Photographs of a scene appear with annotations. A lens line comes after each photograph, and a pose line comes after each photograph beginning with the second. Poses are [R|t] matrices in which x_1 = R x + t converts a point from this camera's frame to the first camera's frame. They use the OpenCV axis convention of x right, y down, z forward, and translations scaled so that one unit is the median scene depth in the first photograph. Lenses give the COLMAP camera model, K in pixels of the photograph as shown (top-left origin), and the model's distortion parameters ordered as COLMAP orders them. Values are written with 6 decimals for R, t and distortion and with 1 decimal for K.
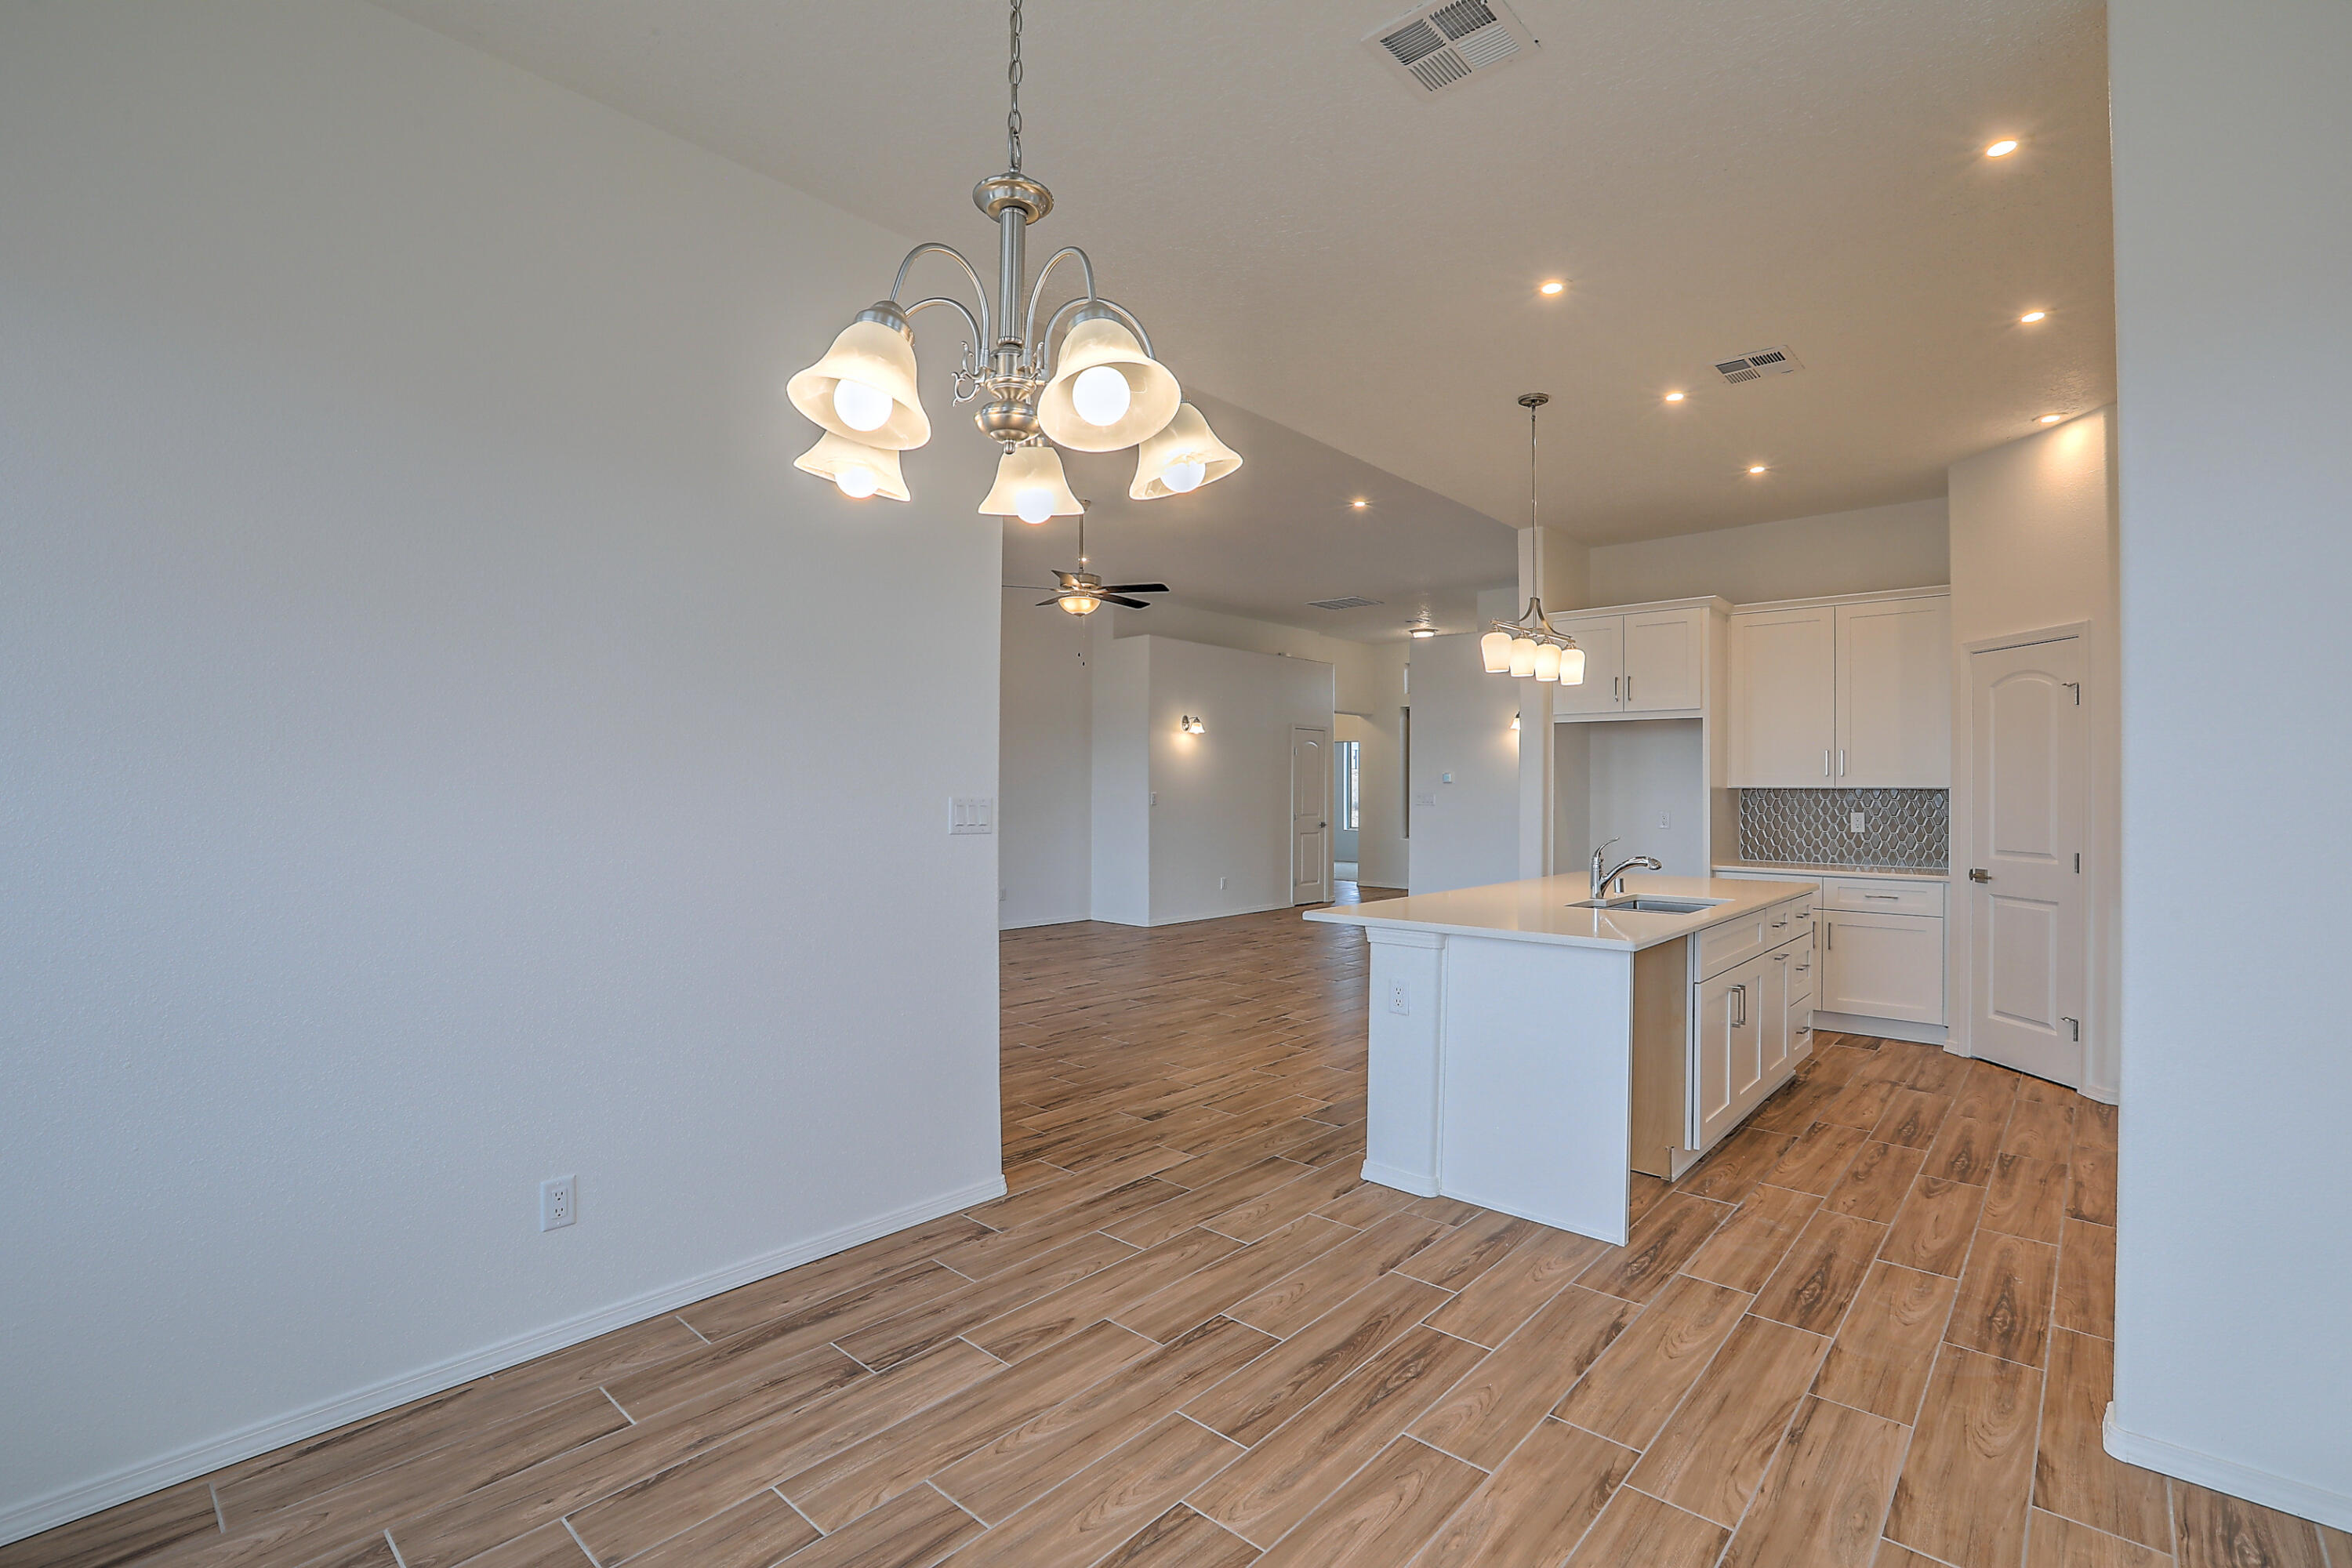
lens RADIAL K [[1065.1, 0, 1178.8], [0, 1065.1, 784.0], [0, 0, 1]] dist [-0.055873, 0.020456]
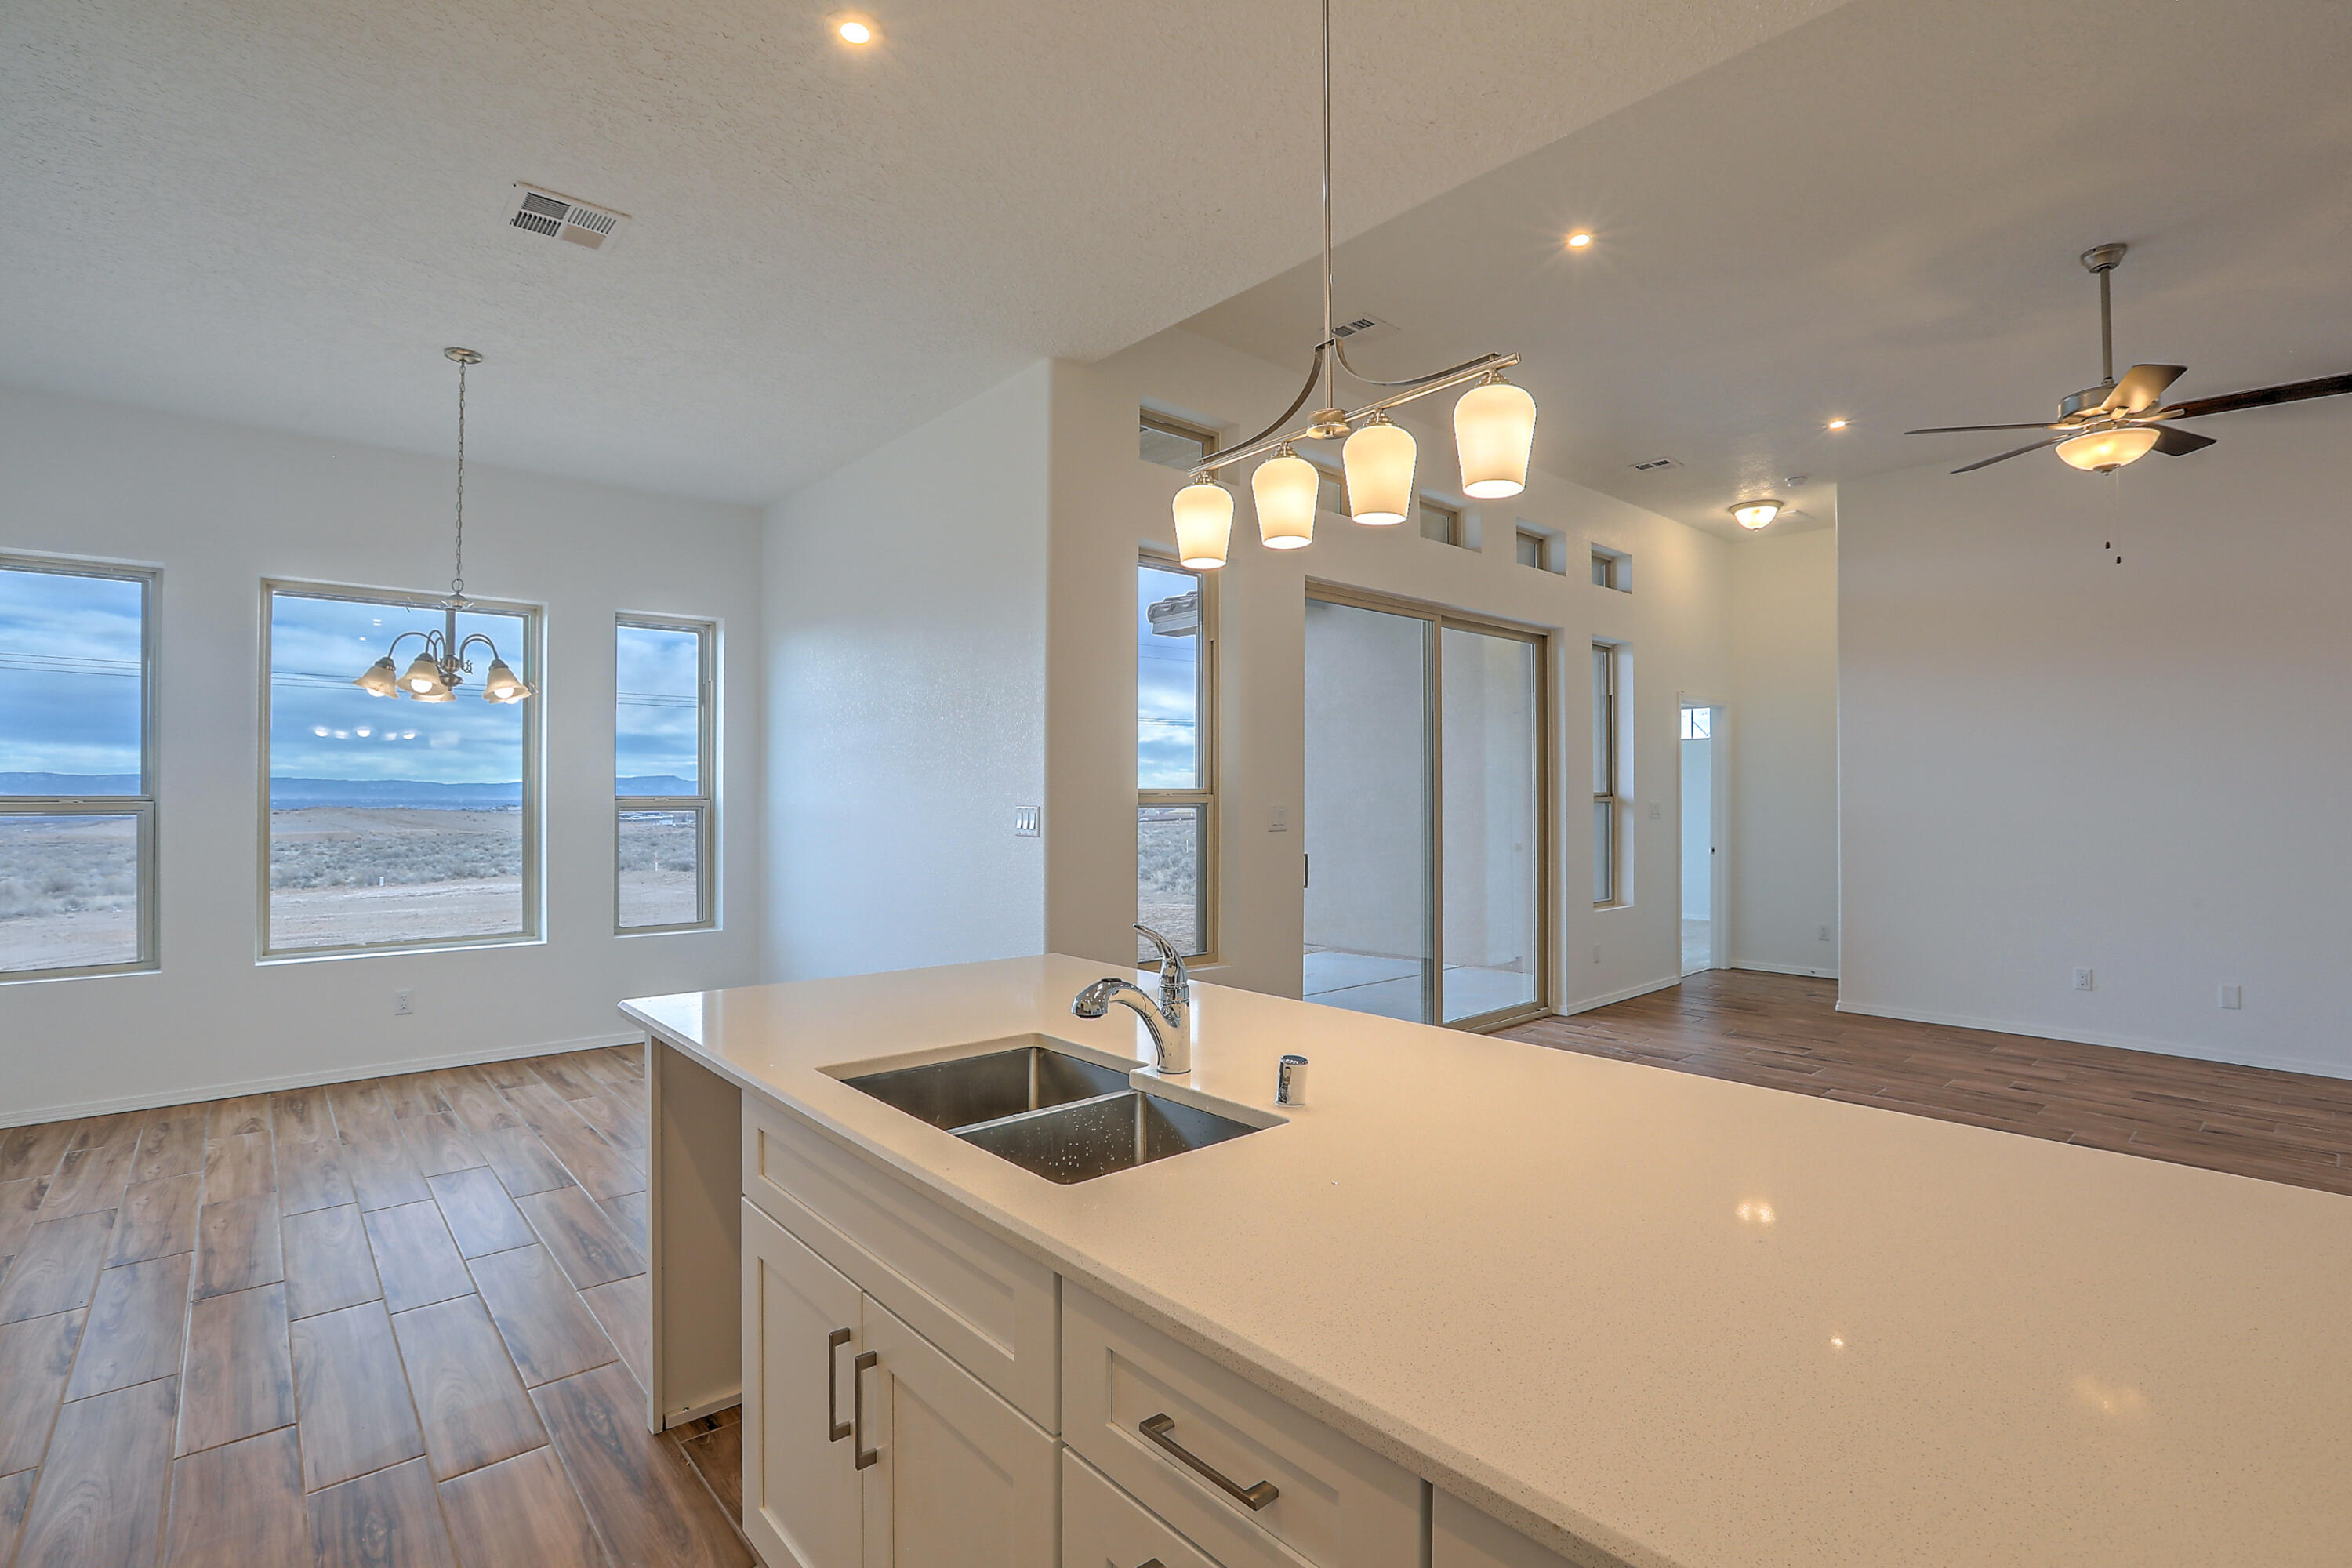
lens RADIAL K [[1082.1, 0, 1176.0], [0, 1082.1, 784.0], [0, 0, 1]] dist [-0.047714, 0.013002]
pose [[-0.116084, -0.015658, -0.993116, 0.625644], [0.002366, 0.999869, -0.016041, 0.004109], [0.993237, -0.004212, -0.116031, 0.811845]]
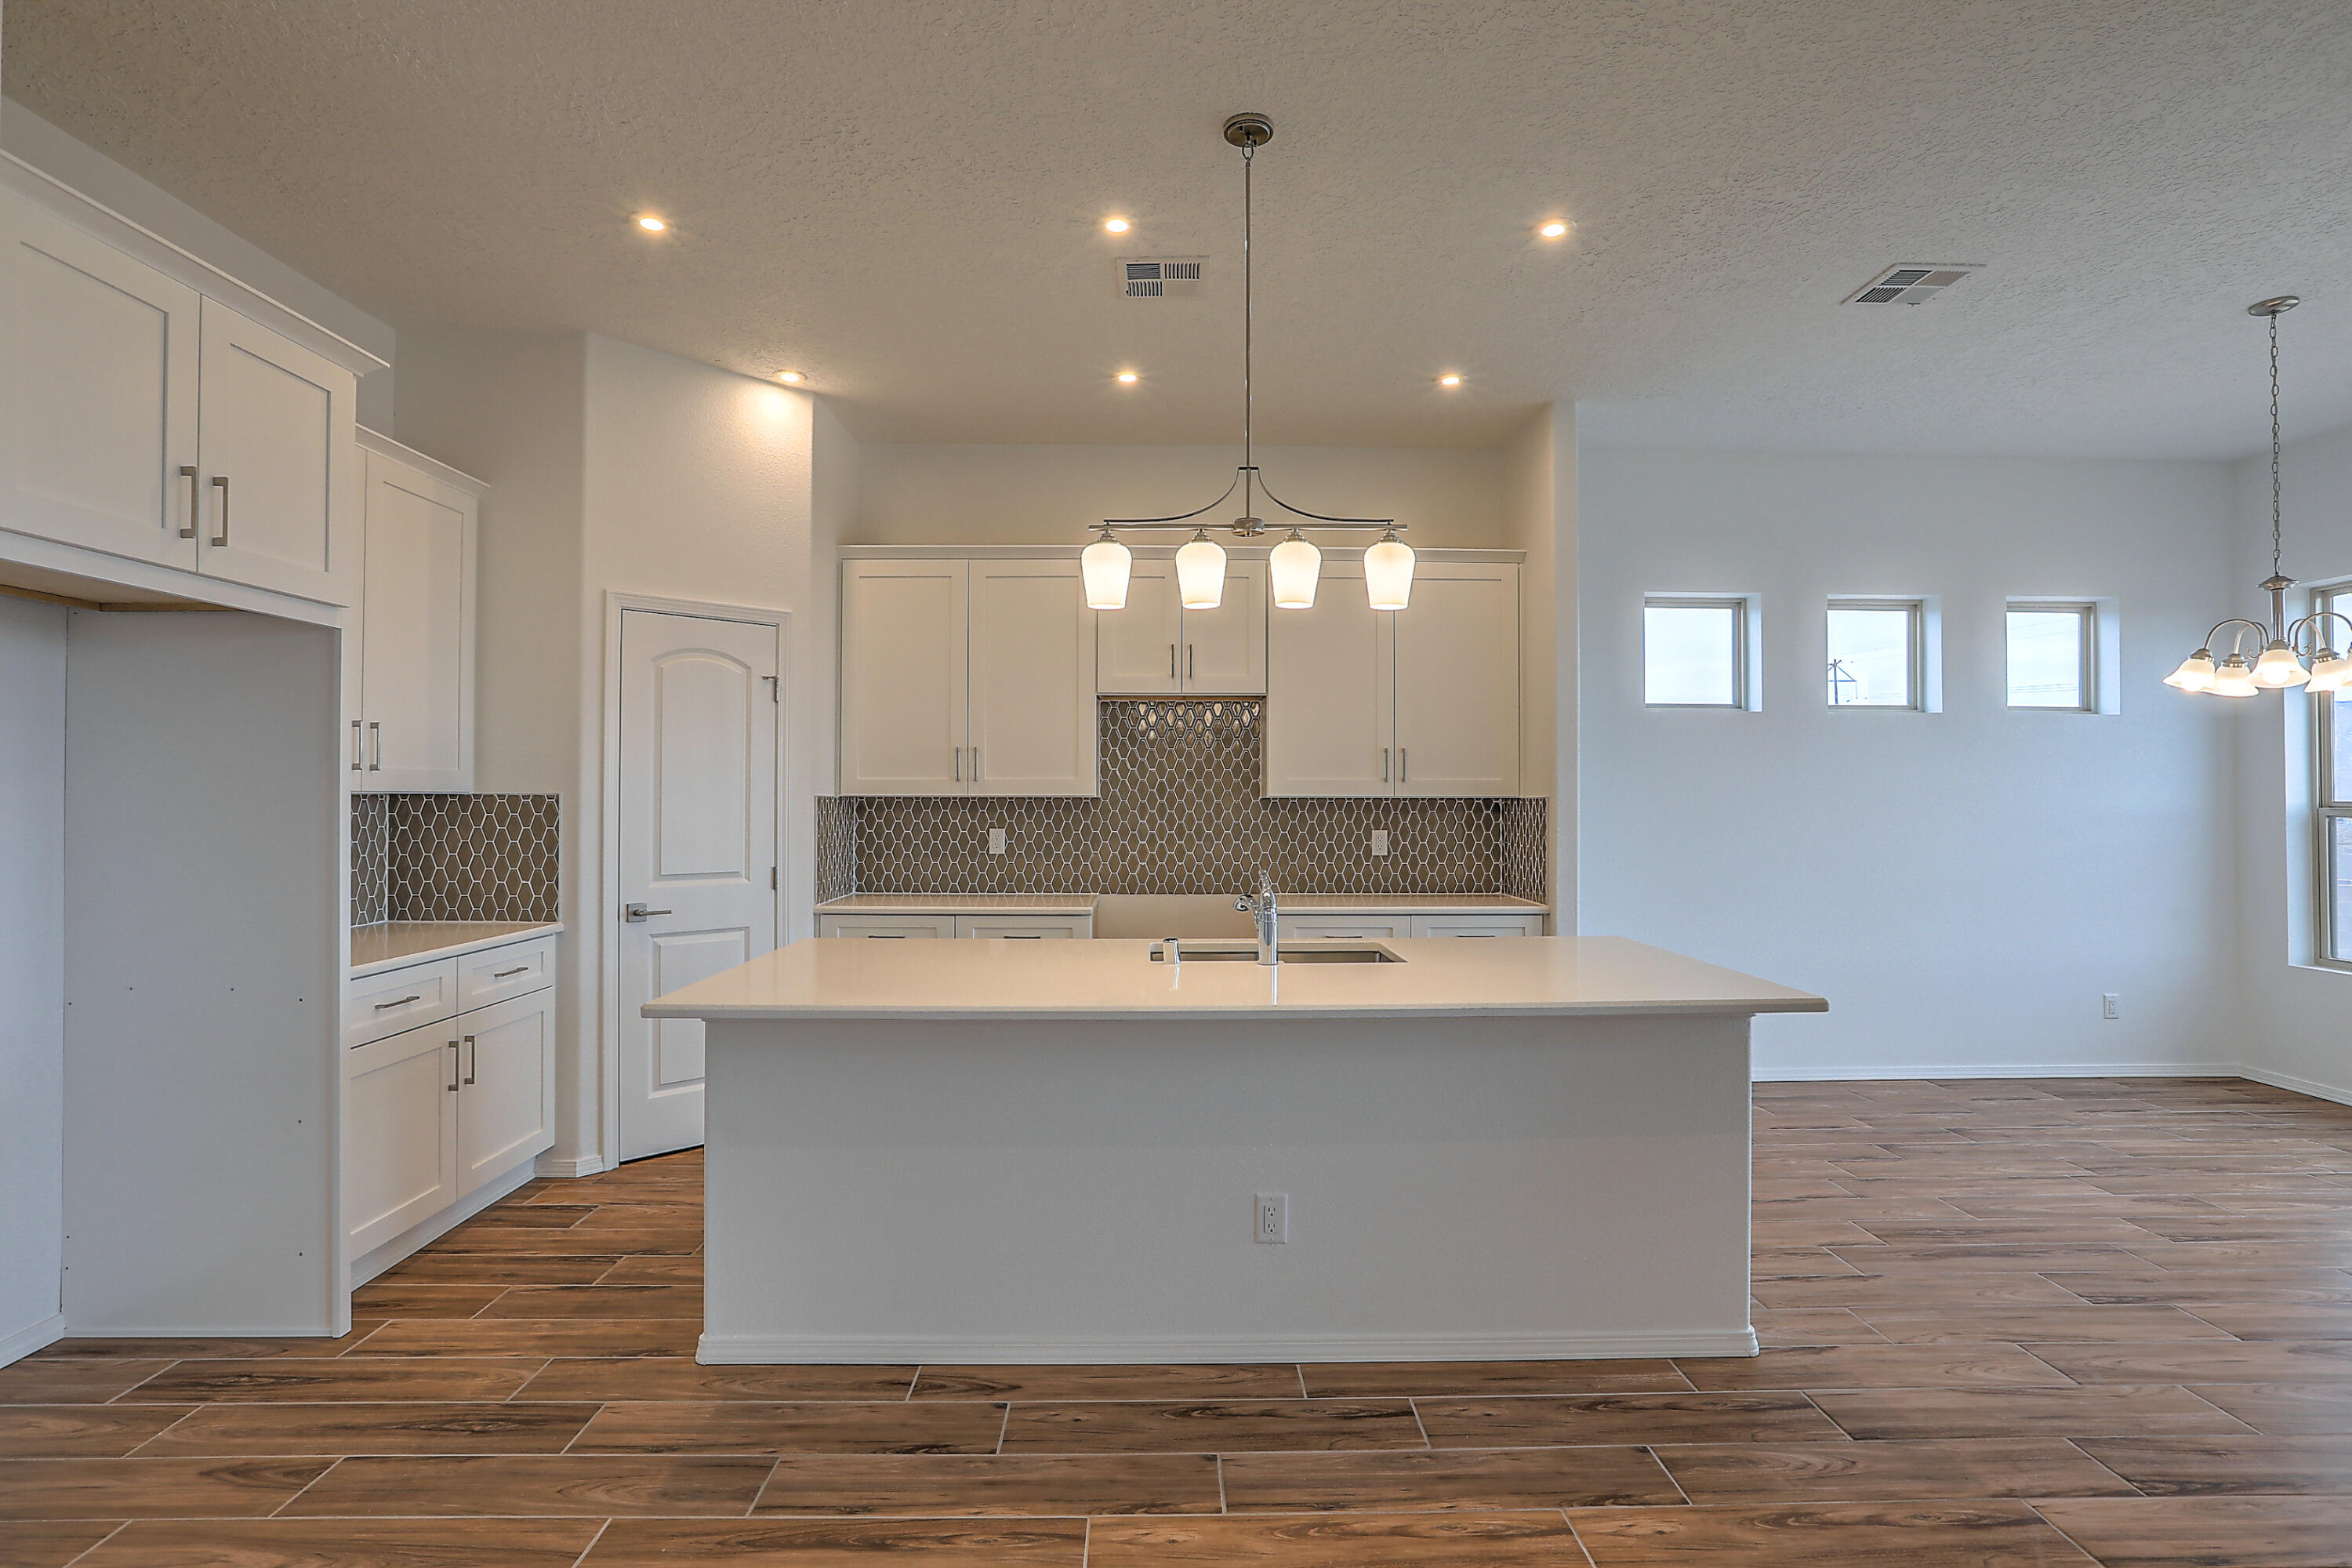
lens RADIAL K [[1132.9, 0, 1178.9], [0, 1132.9, 783.0], [0, 0, 1]] dist [-0.050417, 0.024041]
pose [[-0.682488, 0.004156, 0.730885, -0.070768], [-0.008811, 0.999864, -0.013914, 0.003458], [-0.730844, -0.015936, -0.682359, 1.186074]]
